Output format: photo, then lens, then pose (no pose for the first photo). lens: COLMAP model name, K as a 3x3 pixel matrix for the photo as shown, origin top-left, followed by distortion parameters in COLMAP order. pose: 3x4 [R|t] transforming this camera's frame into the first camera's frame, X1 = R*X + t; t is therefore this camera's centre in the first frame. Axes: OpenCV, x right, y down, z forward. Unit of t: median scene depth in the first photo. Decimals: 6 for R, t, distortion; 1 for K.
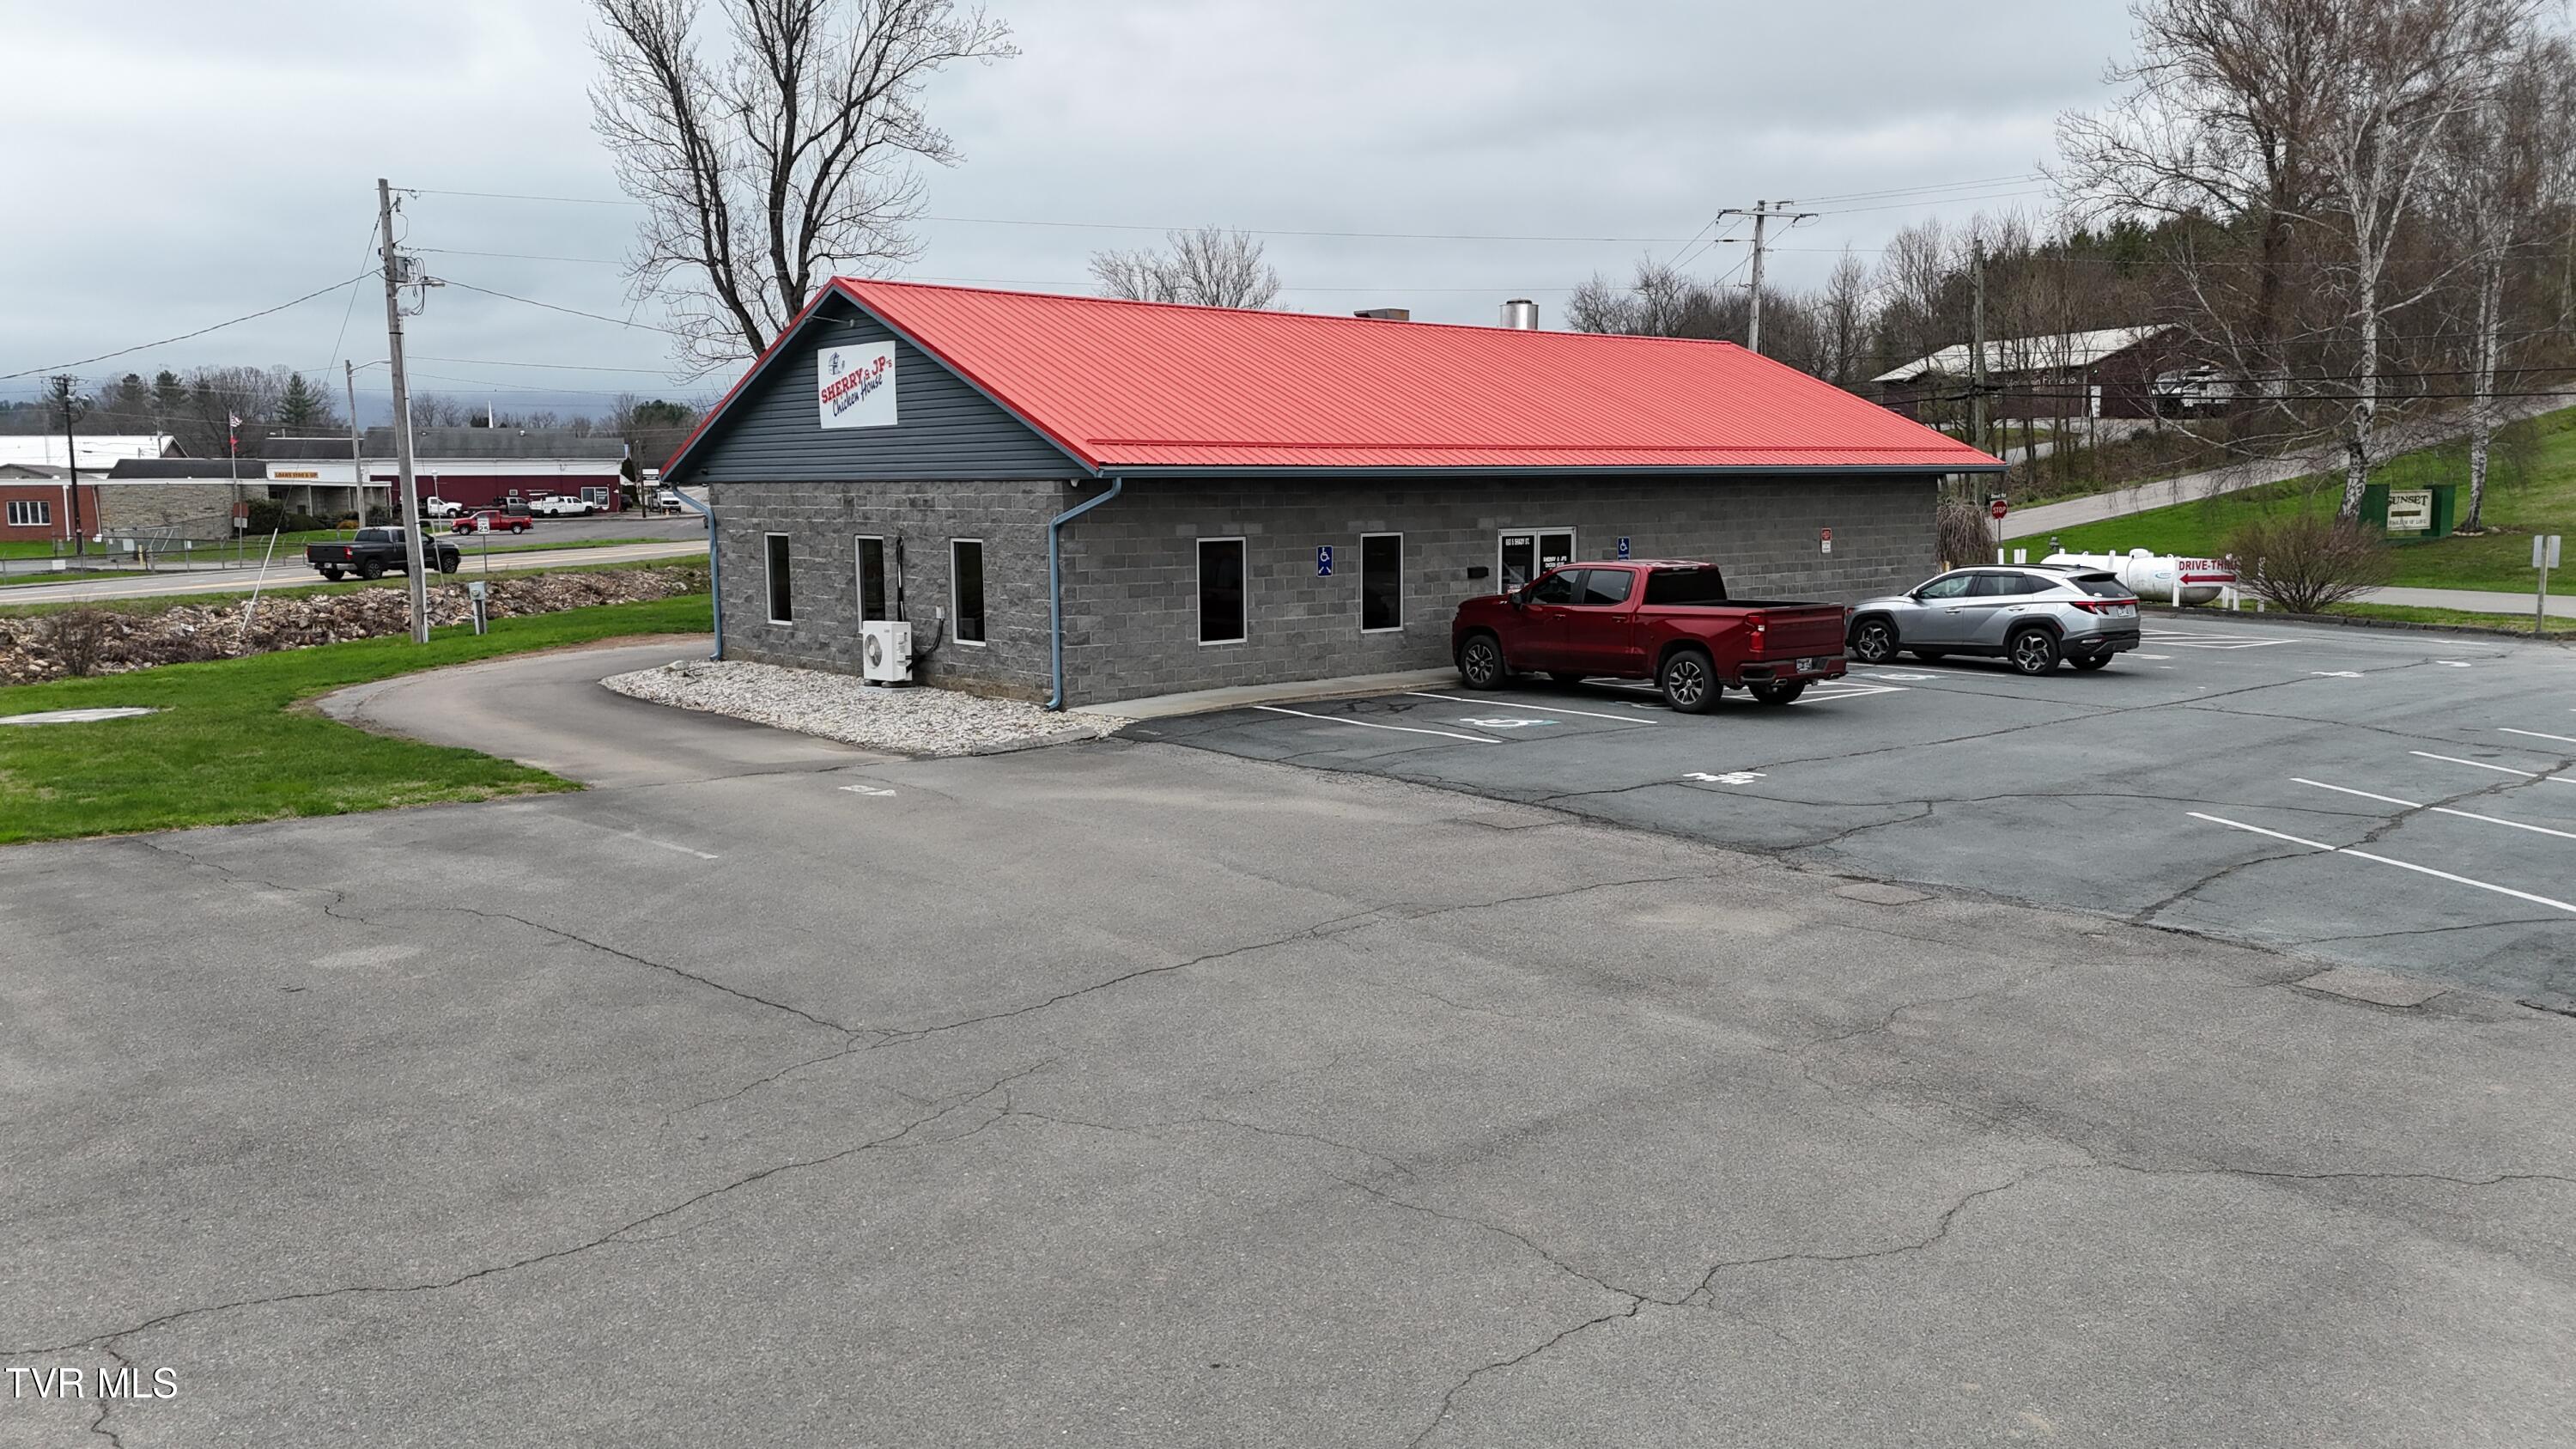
lens RADIAL K [[1883.7, 0, 1293.2], [0, 1883.7, 719.6], [0, 0, 1]] dist [0.089088, -0.086821]
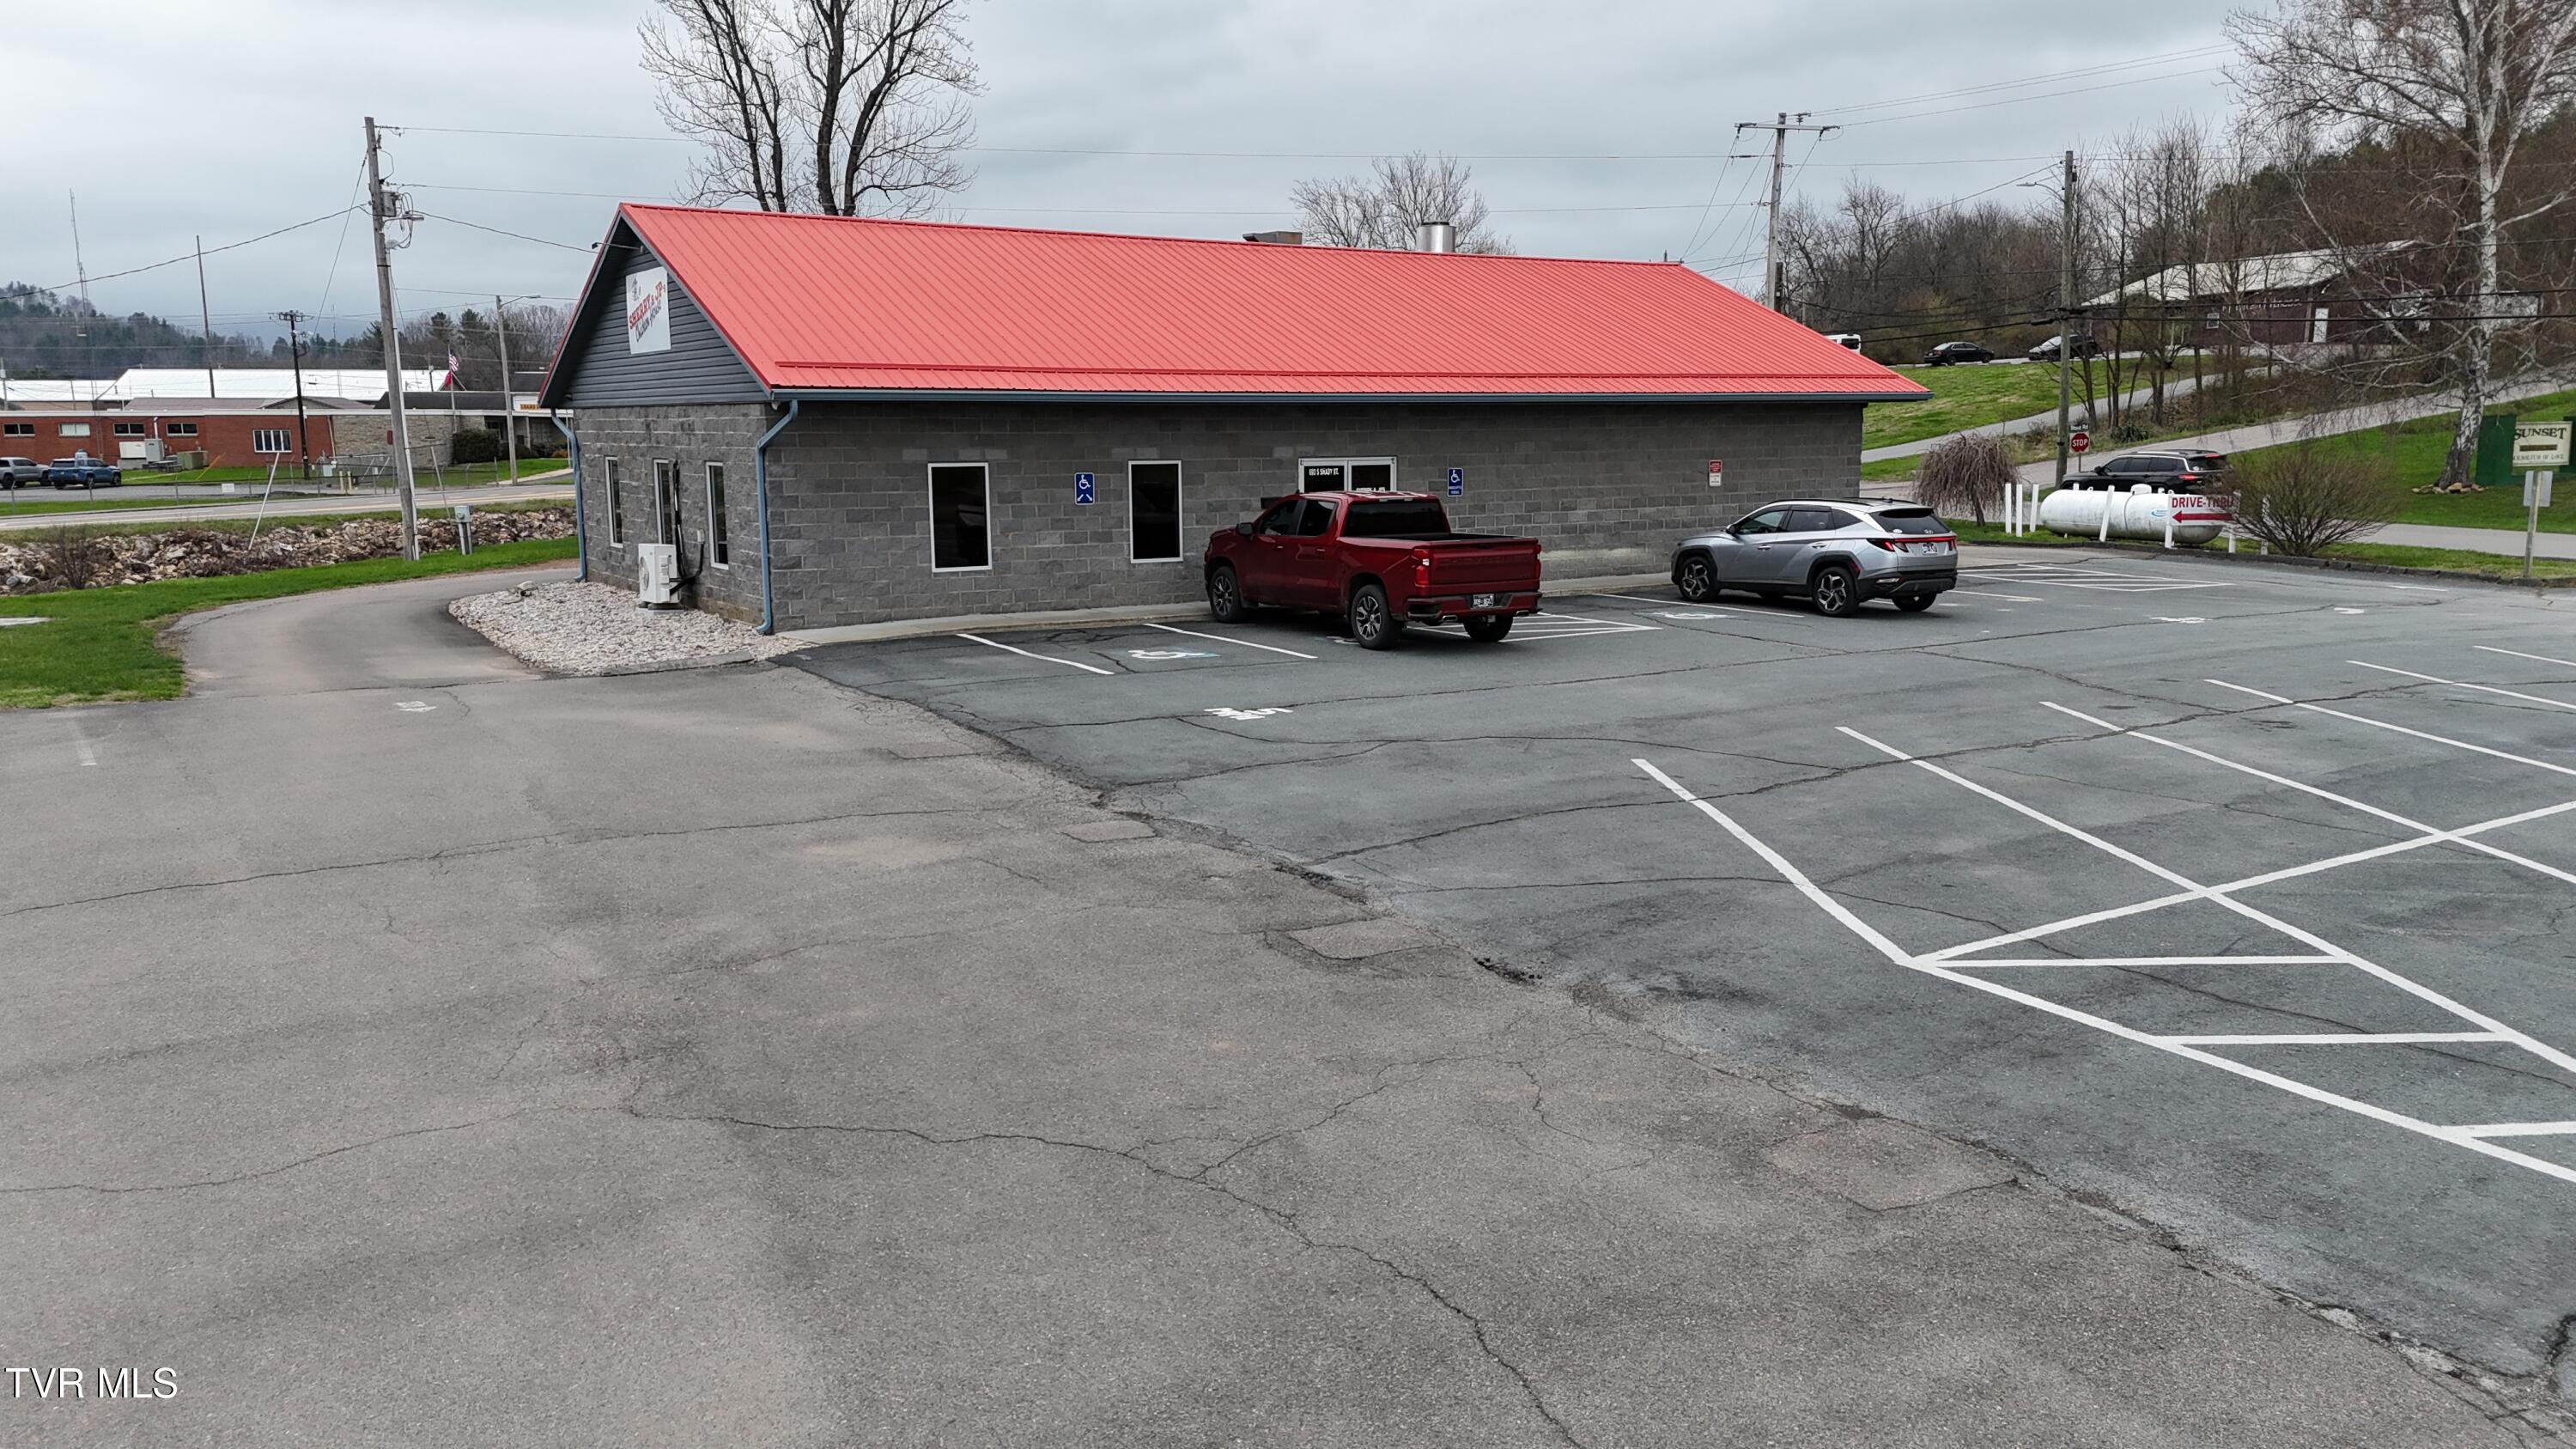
lens RADIAL K [[1883.7, 0, 1295.1], [0, 1883.7, 720.8], [0, 0, 1]] dist [0.089088, -0.086821]
pose [[0.990666, 0.023235, -0.134316, 0.251771], [-0.018510, 0.999169, 0.036320, -0.000560], [0.135048, -0.033494, 0.990273, 0.030356]]
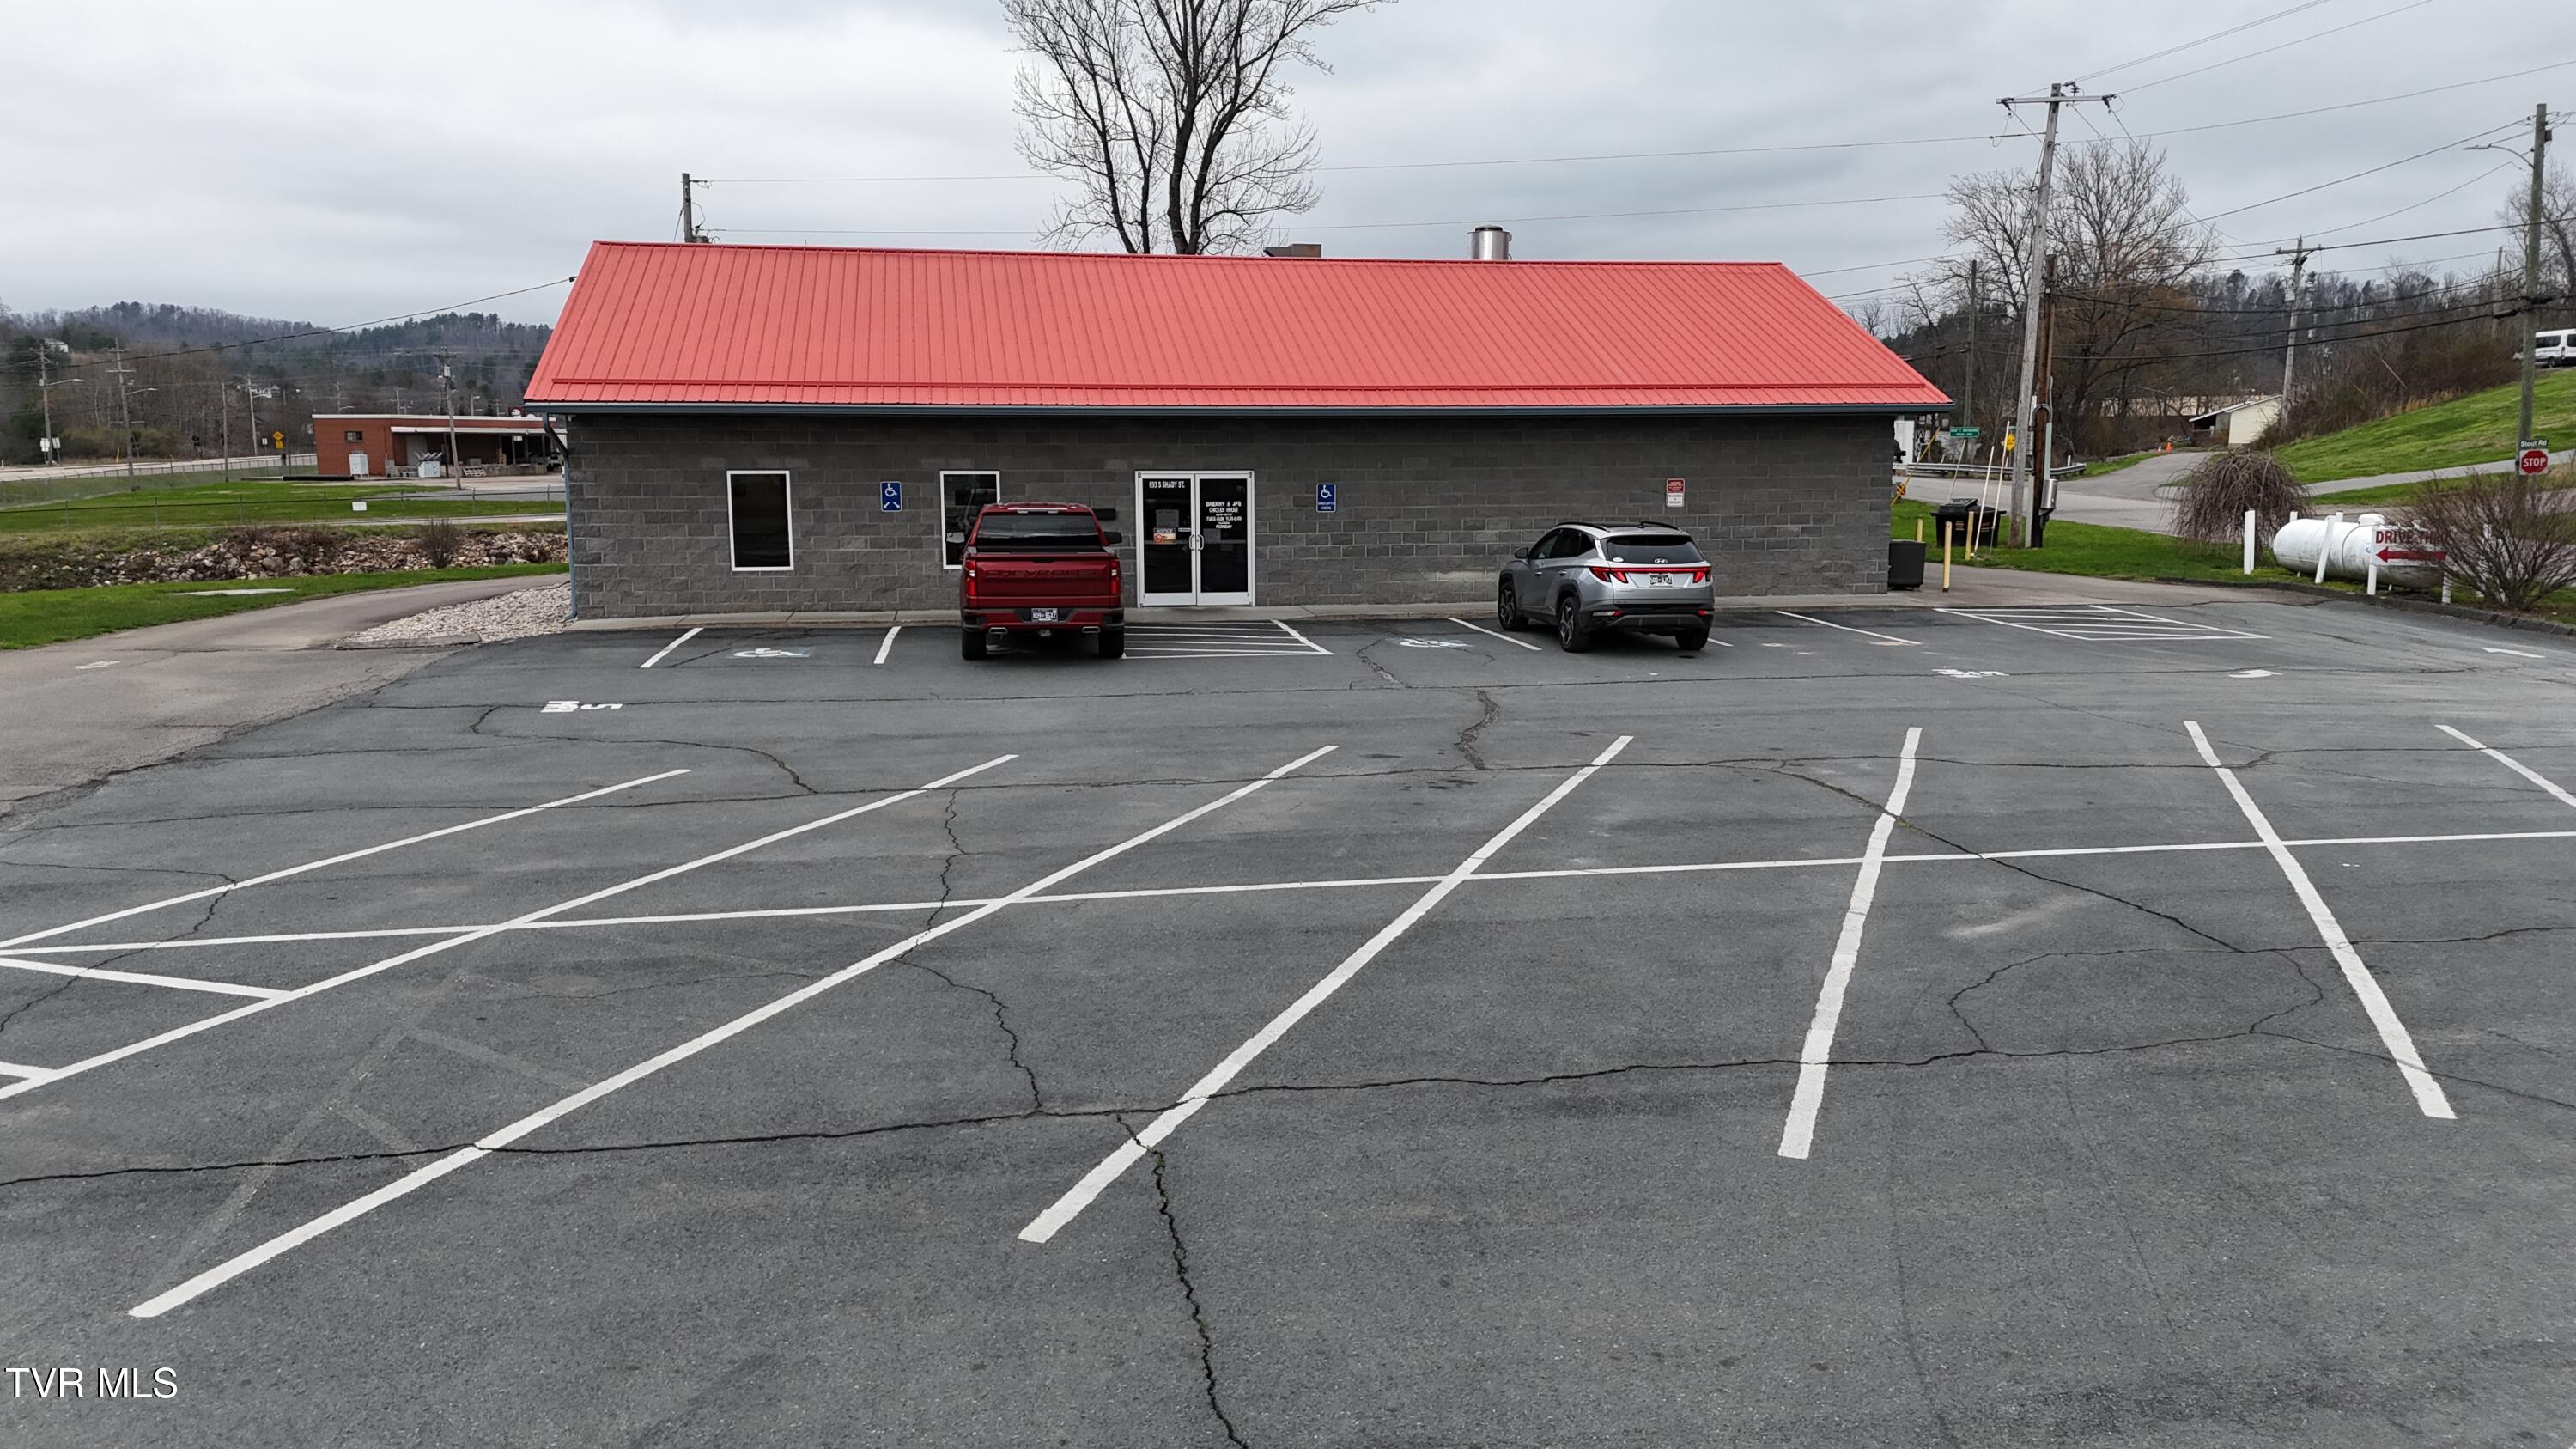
lens RADIAL K [[1883.7, 0, 1295.6], [0, 1883.7, 720.2], [0, 0, 1]] dist [0.089088, -0.086821]
pose [[0.867111, 0.079115, -0.491792, 0.704127], [-0.065220, 0.996839, 0.045369, -0.022457], [0.493827, -0.007265, 0.869530, 0.194788]]
